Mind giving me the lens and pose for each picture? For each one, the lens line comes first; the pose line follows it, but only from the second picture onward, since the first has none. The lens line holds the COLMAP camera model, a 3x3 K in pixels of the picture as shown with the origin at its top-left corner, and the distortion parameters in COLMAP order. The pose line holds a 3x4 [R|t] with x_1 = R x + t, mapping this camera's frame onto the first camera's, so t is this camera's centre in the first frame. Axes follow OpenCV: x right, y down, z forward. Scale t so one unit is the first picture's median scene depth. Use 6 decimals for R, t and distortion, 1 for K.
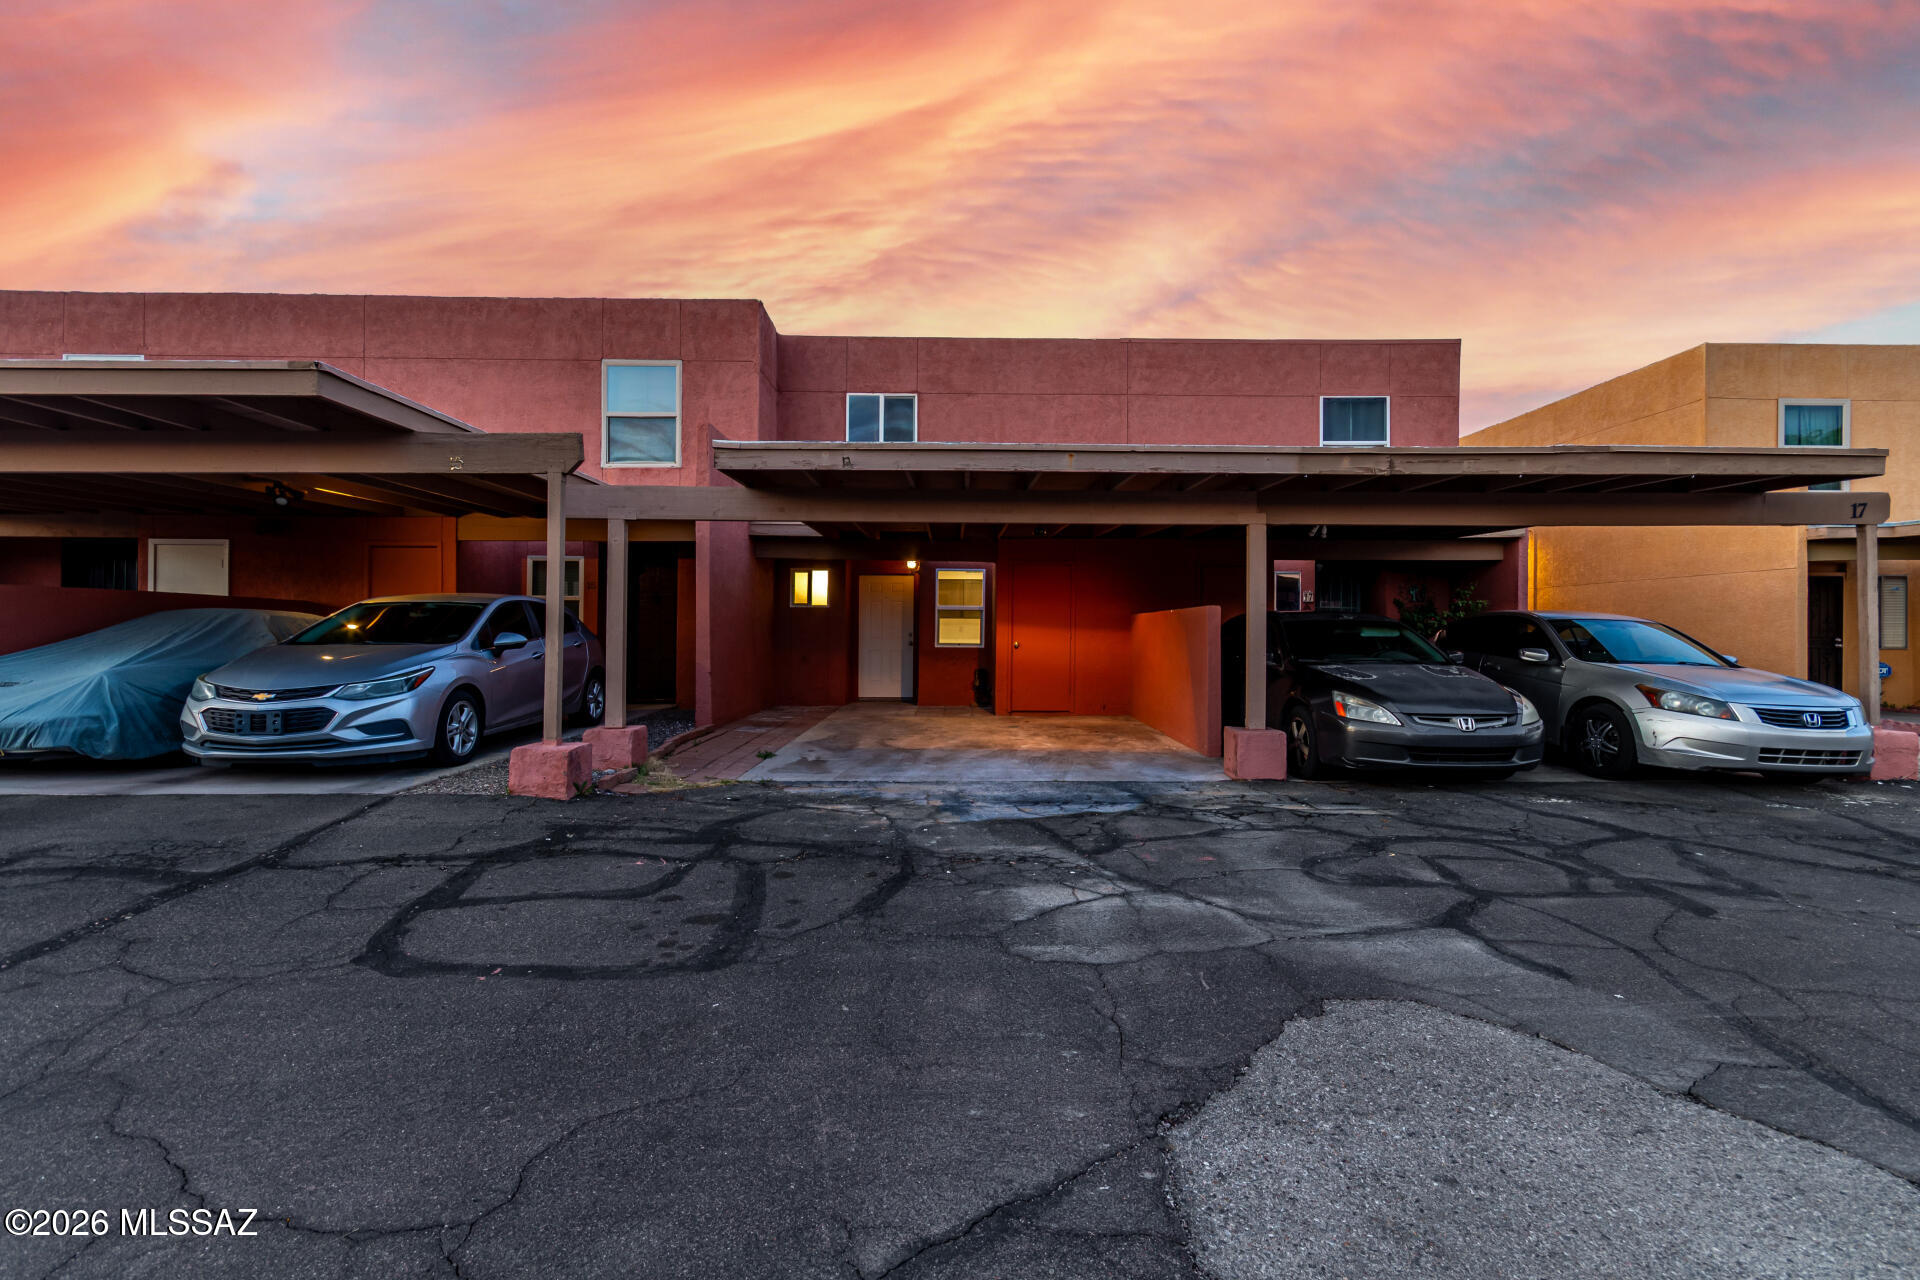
lens RADIAL K [[890.0, 0, 955.7], [0, 890.0, 608.6], [0, 0, 1]] dist [0.002624, 0.000998]
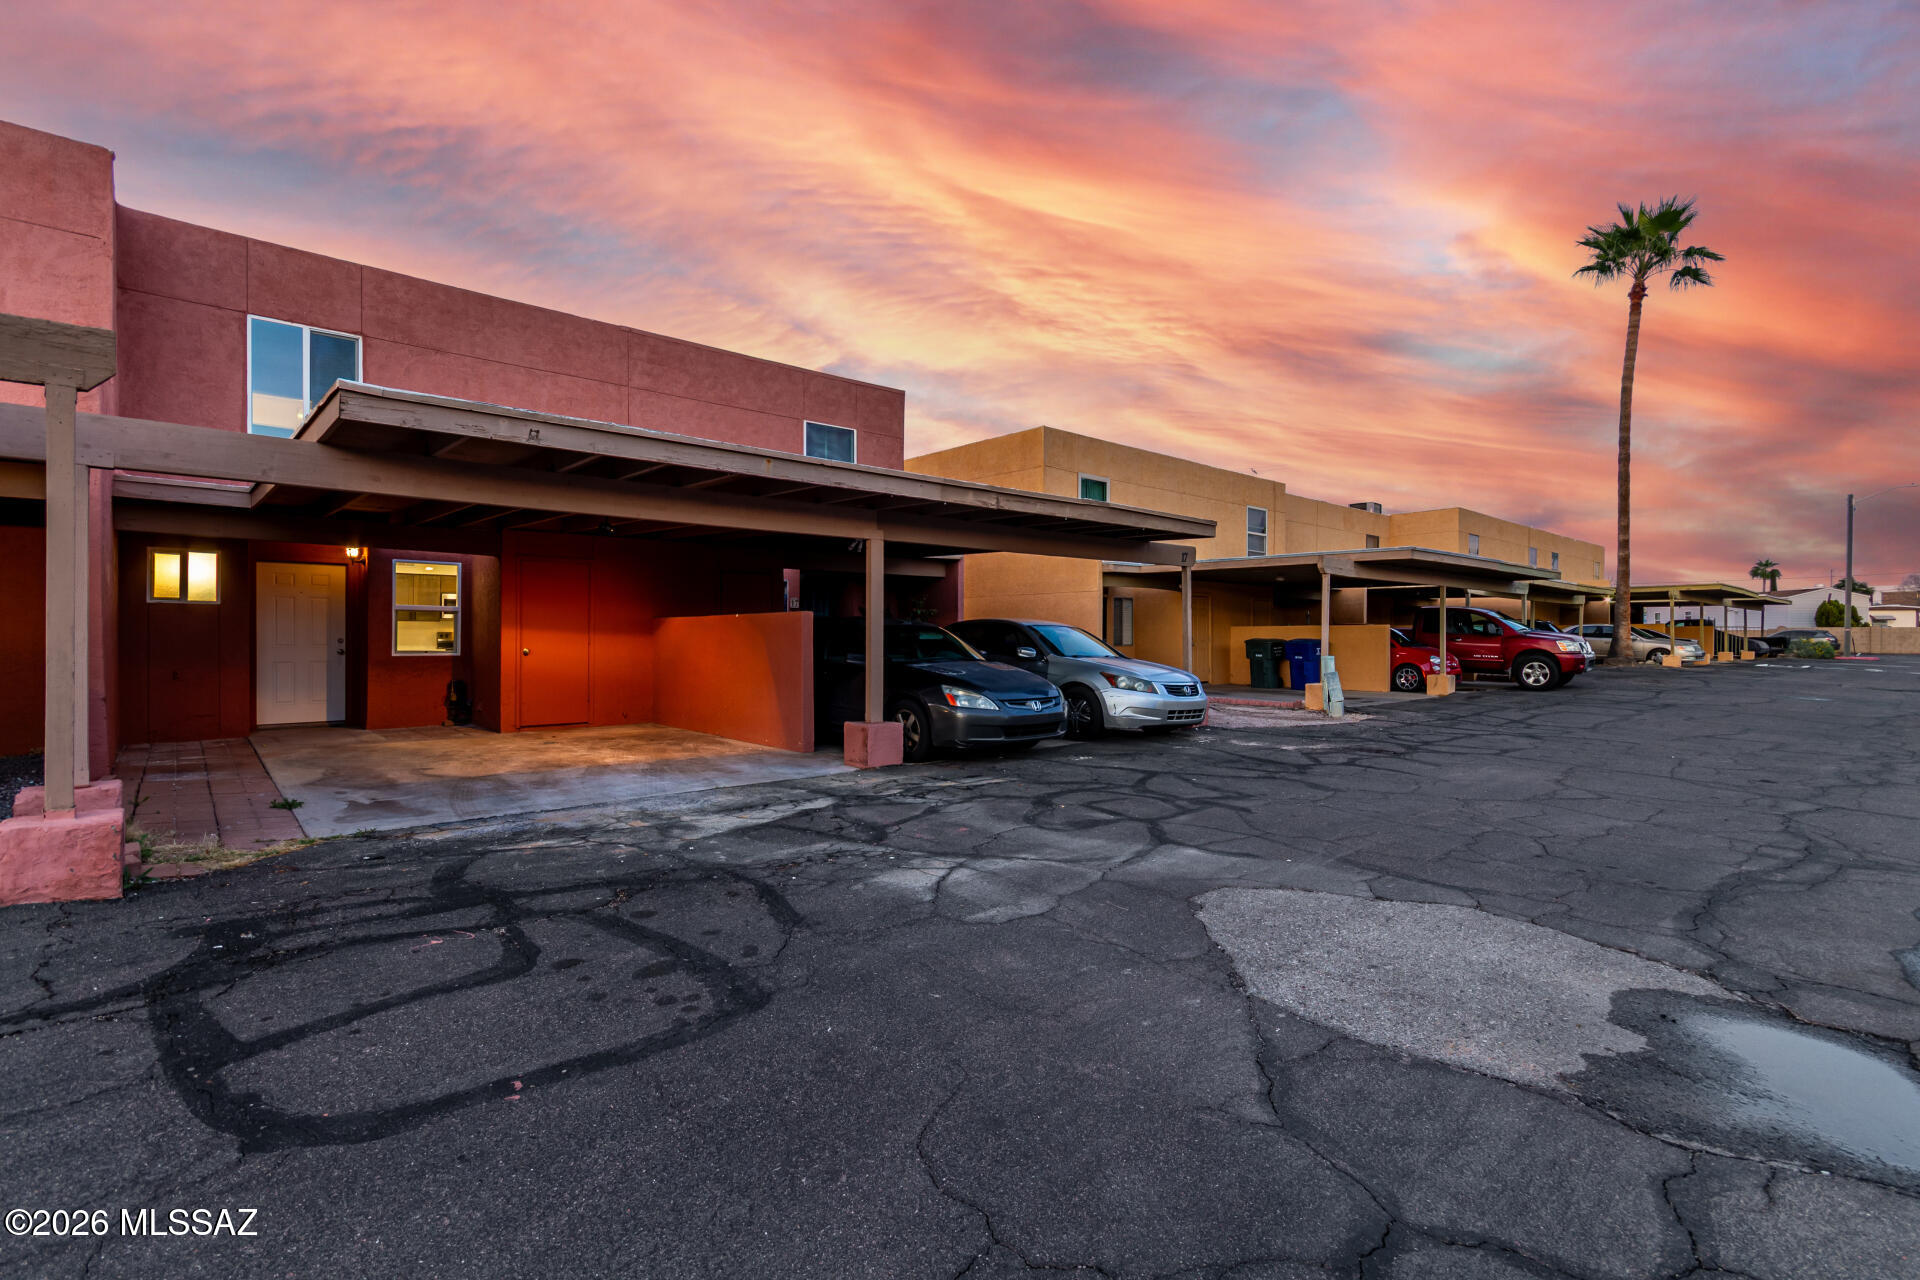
lens RADIAL K [[890.0, 0, 977.0], [0, 890.0, 626.4], [0, 0, 1]] dist [0.002624, 0.000998]
pose [[0.745178, 0.003694, 0.666856, -0.351810], [-0.014177, 0.999846, 0.010304, 0.001001], [-0.666715, -0.017133, 0.745116, 0.086055]]
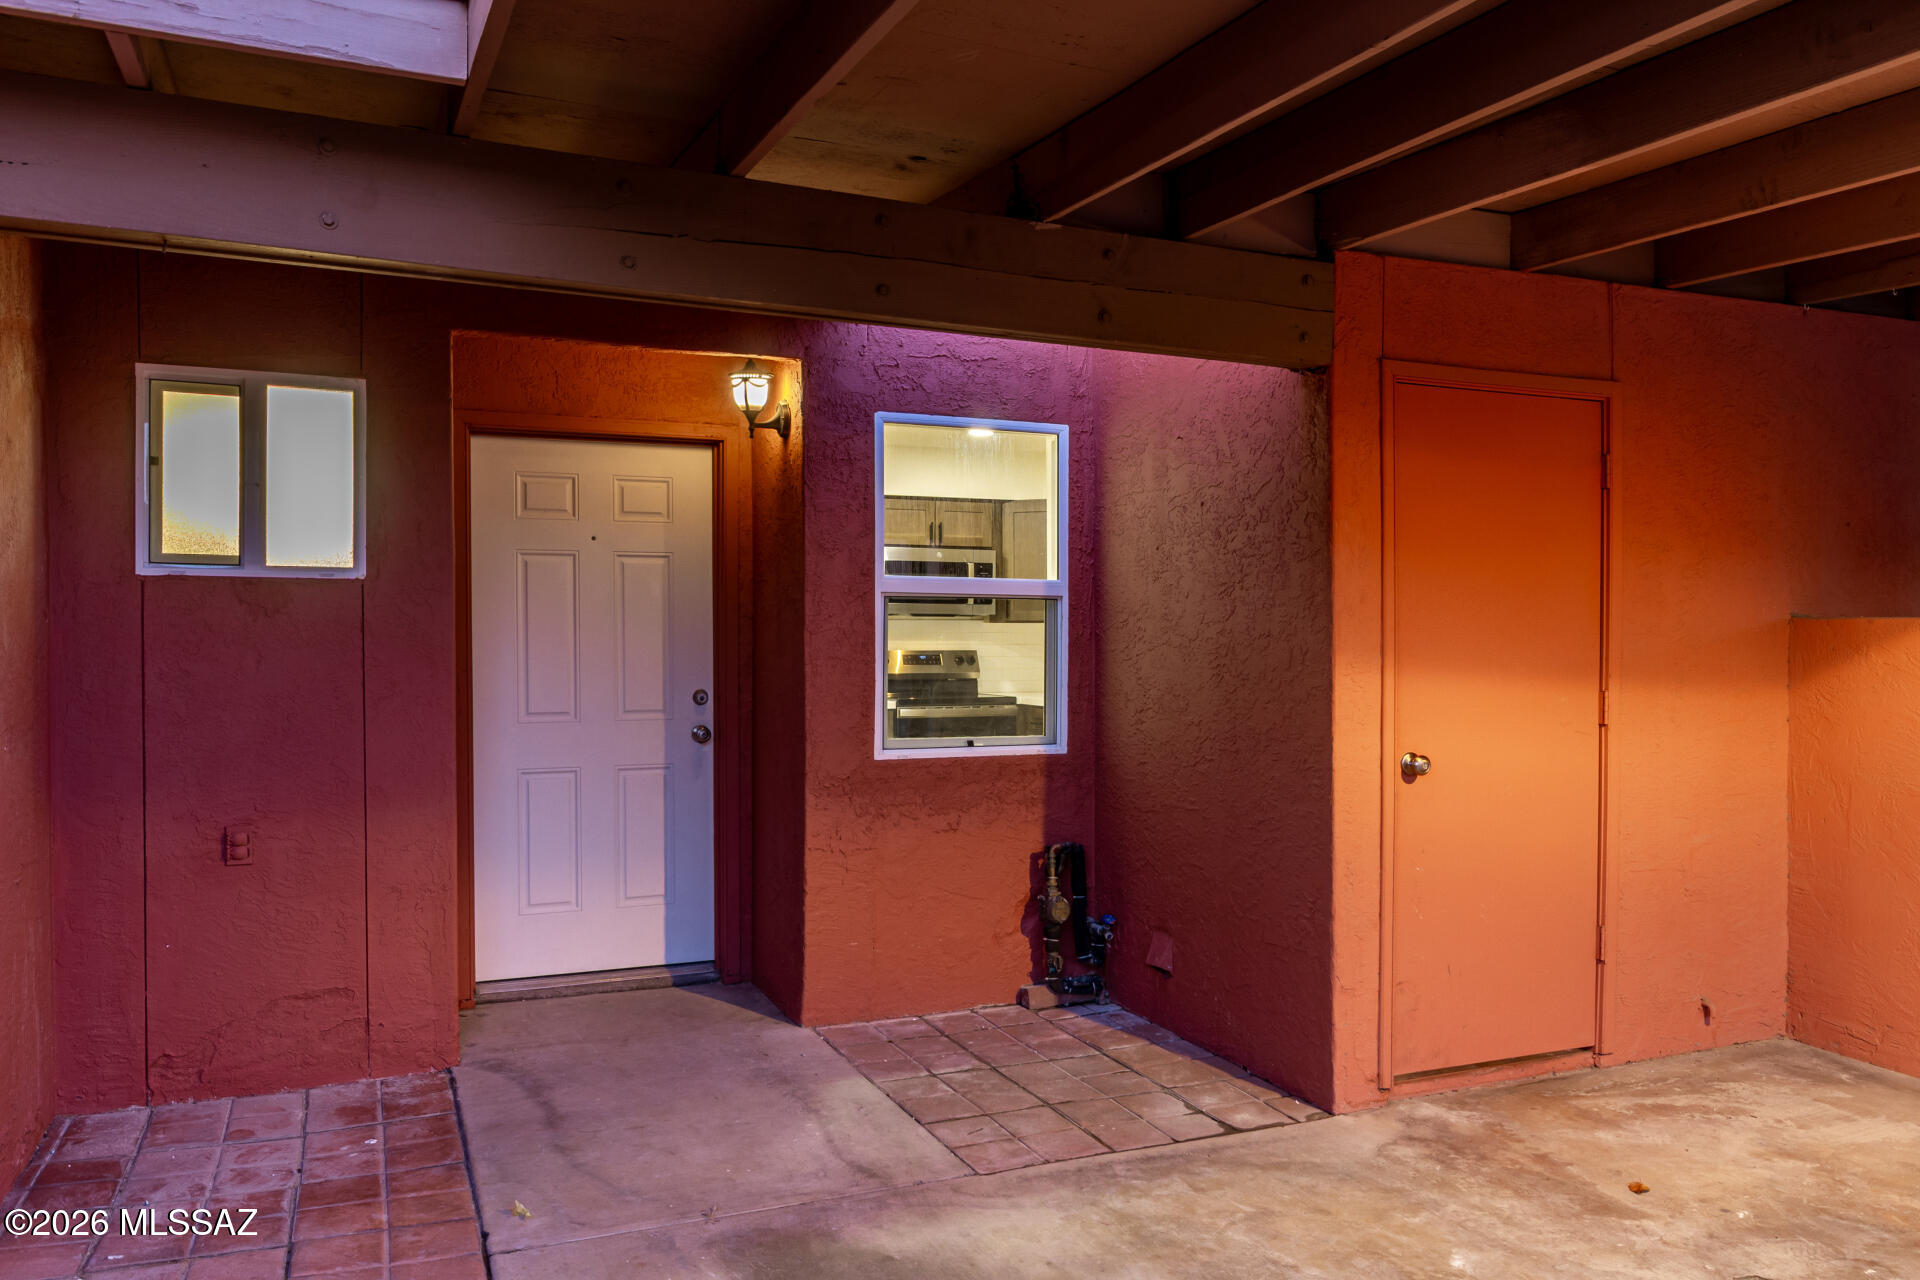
lens RADIAL K [[1410.5, 0, 959.1], [0, 1410.5, 641.4], [0, 0, 1]] dist [0.005966, 0.001466]
pose [[0.920857, -0.004446, 0.389876, -0.300473], [-0.011504, 0.999190, 0.038566, -0.001760], [-0.389731, -0.039999, 0.920060, 1.399016]]
